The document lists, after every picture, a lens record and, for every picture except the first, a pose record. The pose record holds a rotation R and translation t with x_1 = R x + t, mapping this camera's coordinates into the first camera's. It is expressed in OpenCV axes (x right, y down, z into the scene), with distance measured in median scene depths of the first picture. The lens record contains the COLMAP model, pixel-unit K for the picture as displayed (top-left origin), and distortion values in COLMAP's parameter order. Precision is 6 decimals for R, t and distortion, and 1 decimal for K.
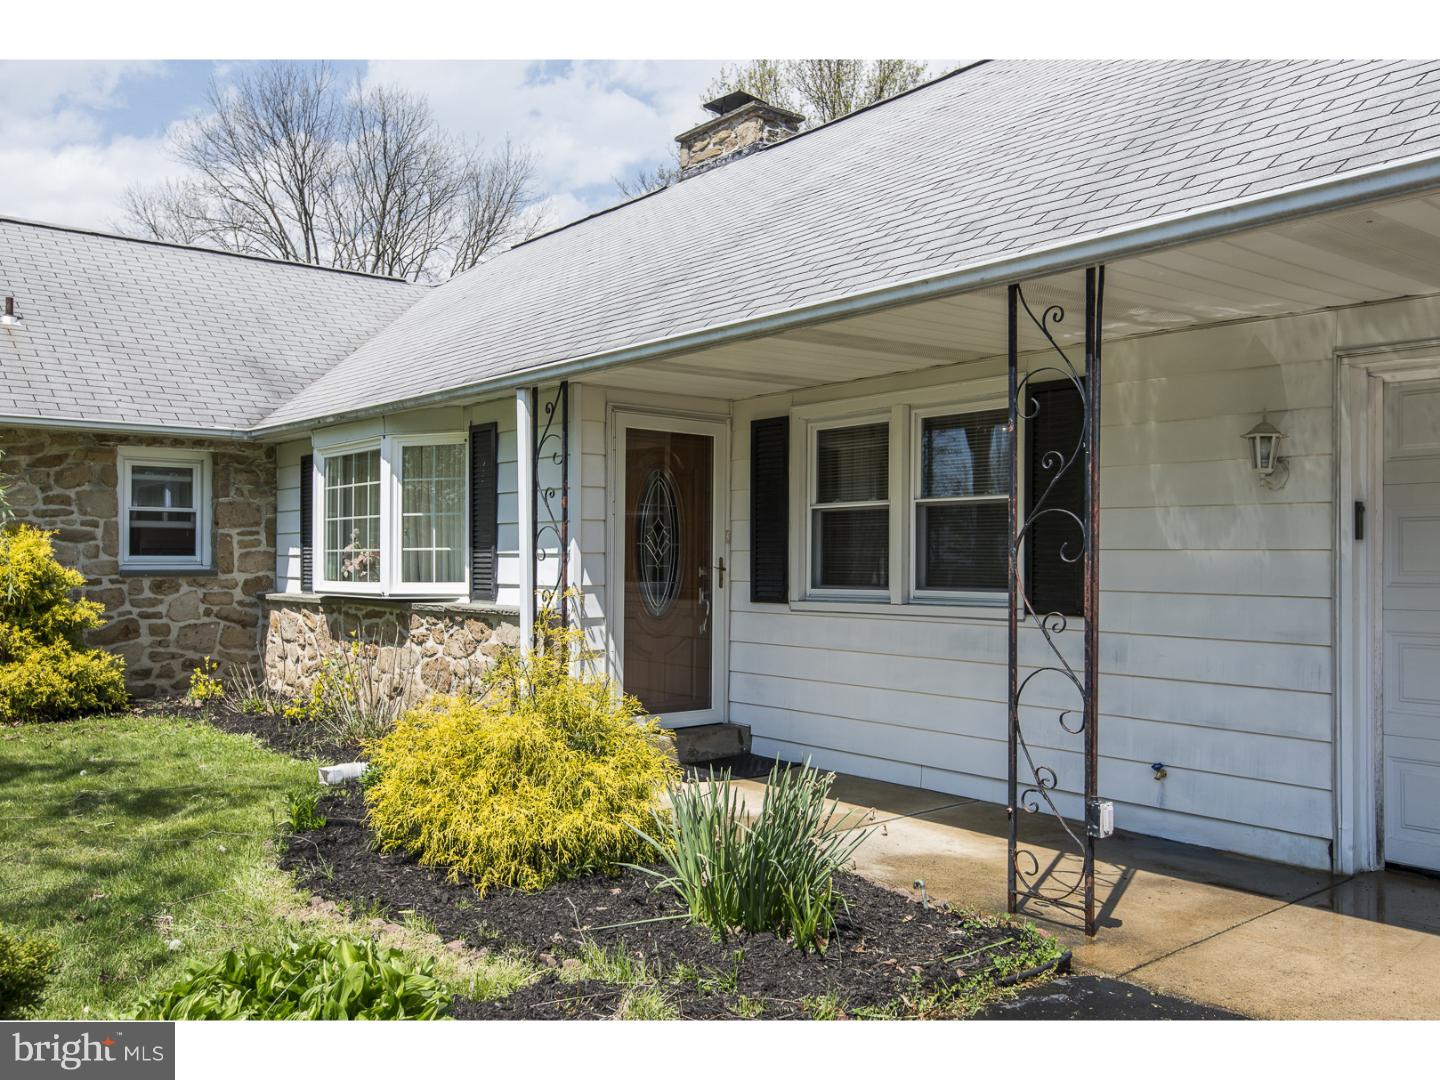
lens RADIAL K [[1218.7, 0, 717.4], [0, 1218.7, 545.2], [0, 0, 1]] dist [0.049518, 0.009995]
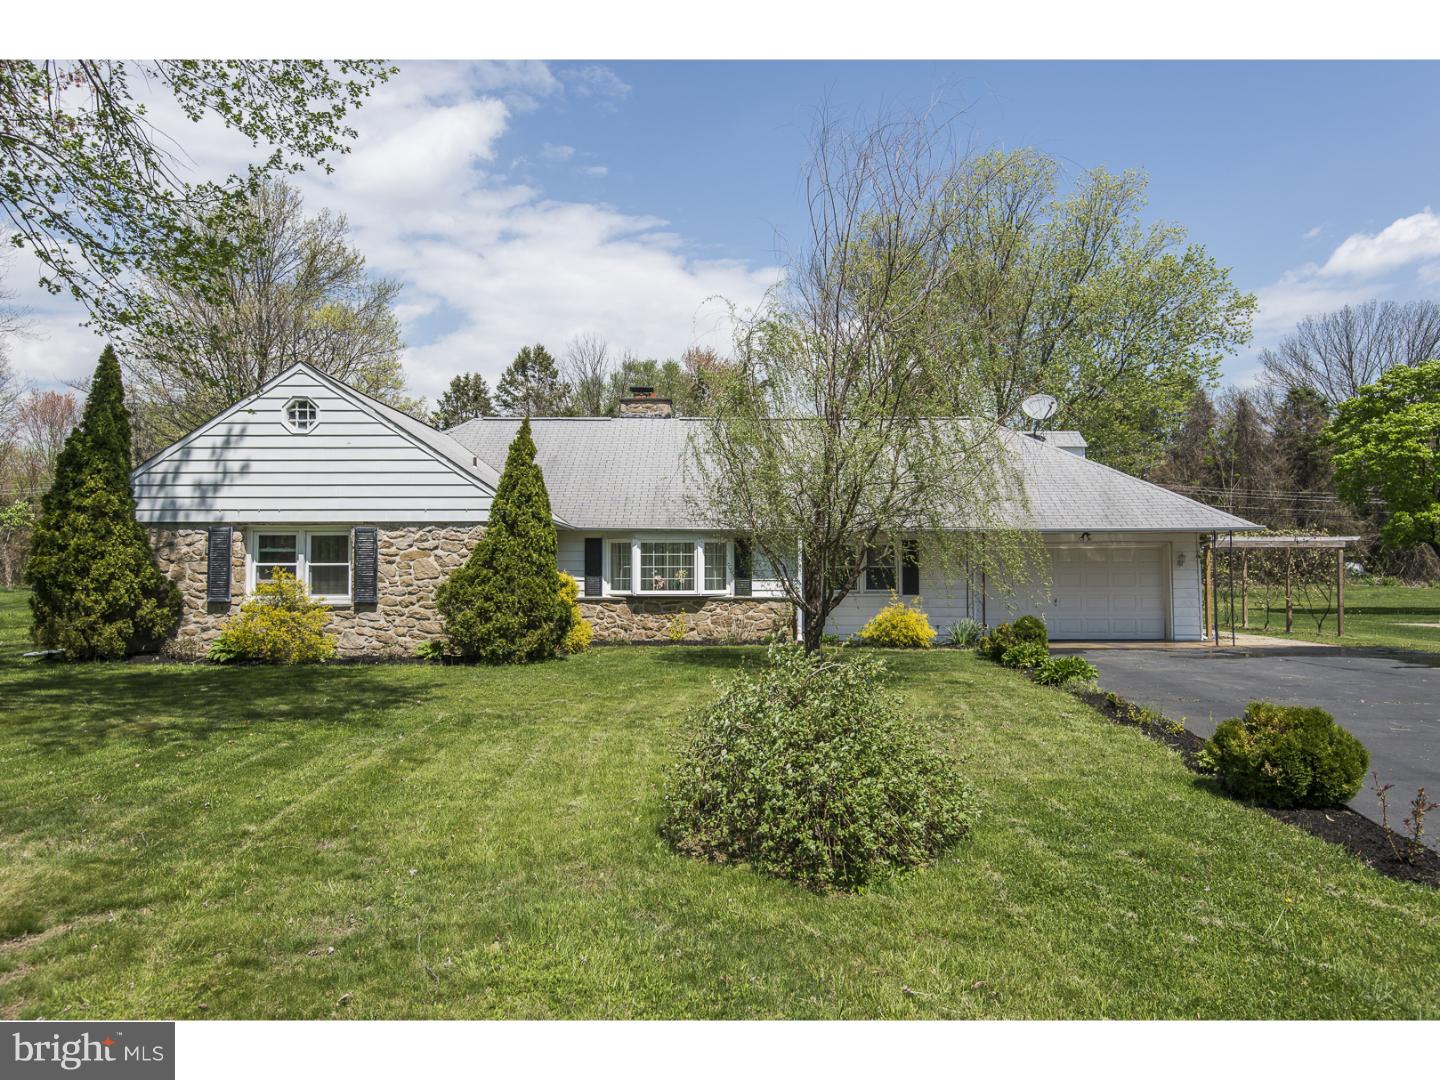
lens RADIAL K [[959.2, 0, 726.0], [0, 959.2, 541.2], [0, 0, 1]] dist [0.015639, 0.000663]
pose [[0.652174, 0.026404, 0.757610, -1.958656], [-0.007027, 0.999561, -0.028787, -0.020082], [-0.758037, 0.013450, 0.652073, -0.508387]]
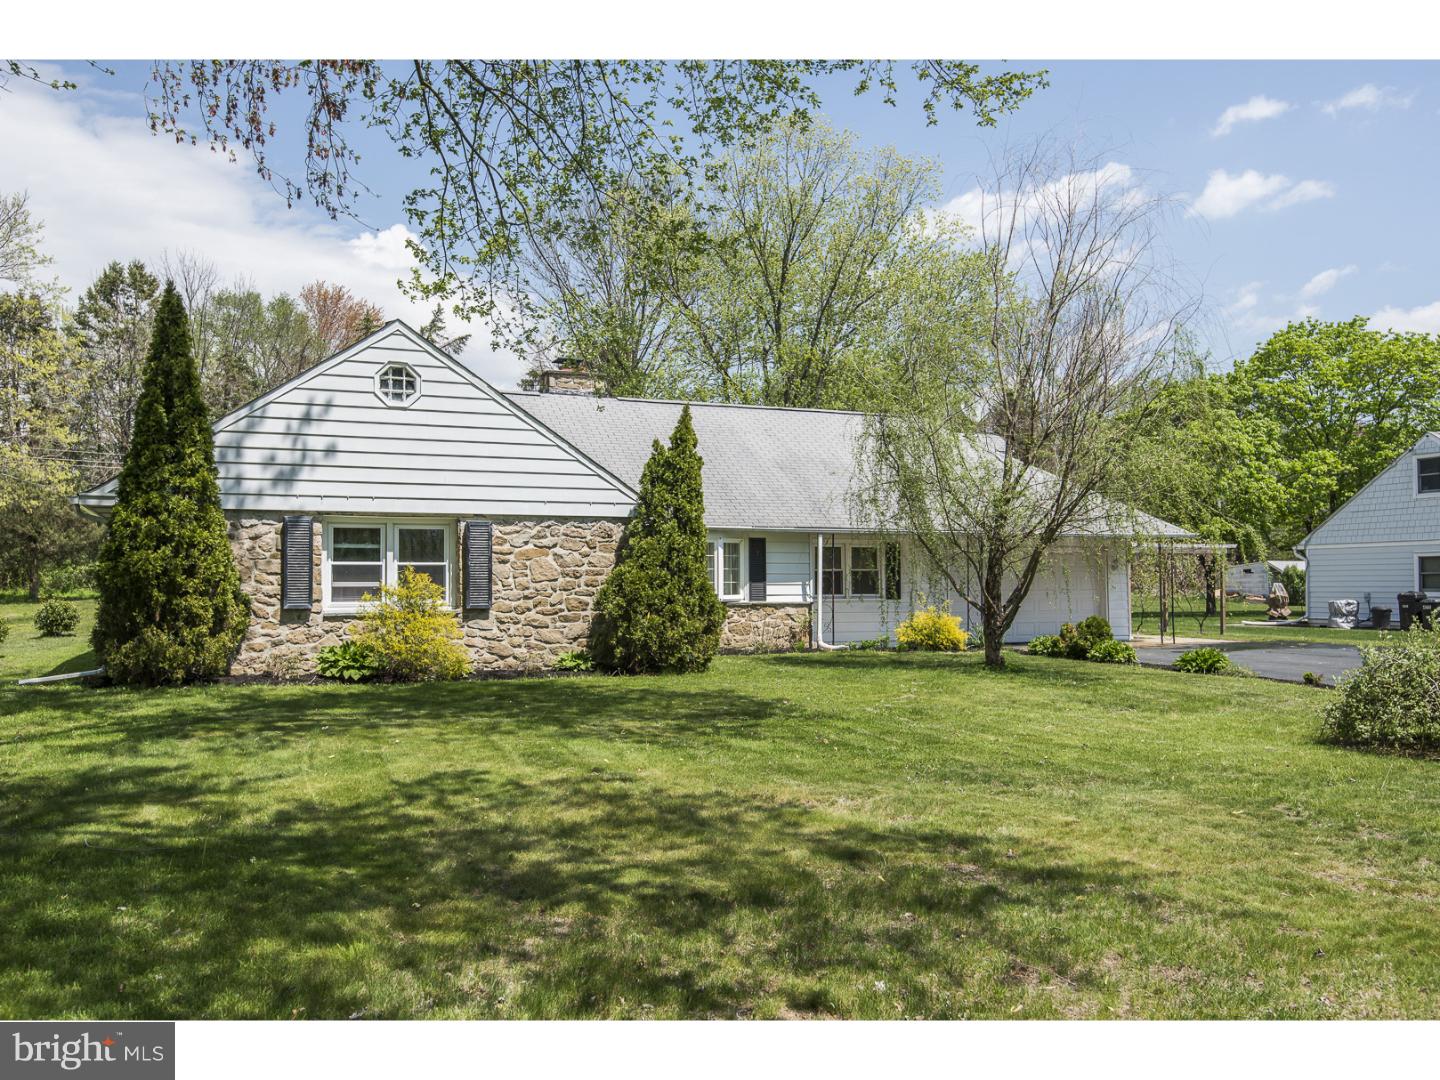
lens RADIAL K [[1218.7, 0, 715.3], [0, 1218.7, 541.8], [0, 0, 1]] dist [0.049518, 0.009995]
pose [[0.314927, 0.032396, 0.948563, -2.776979], [-0.009208, 0.999475, -0.031077, -0.001881], [-0.949071, 0.001052, 0.315060, 0.202906]]
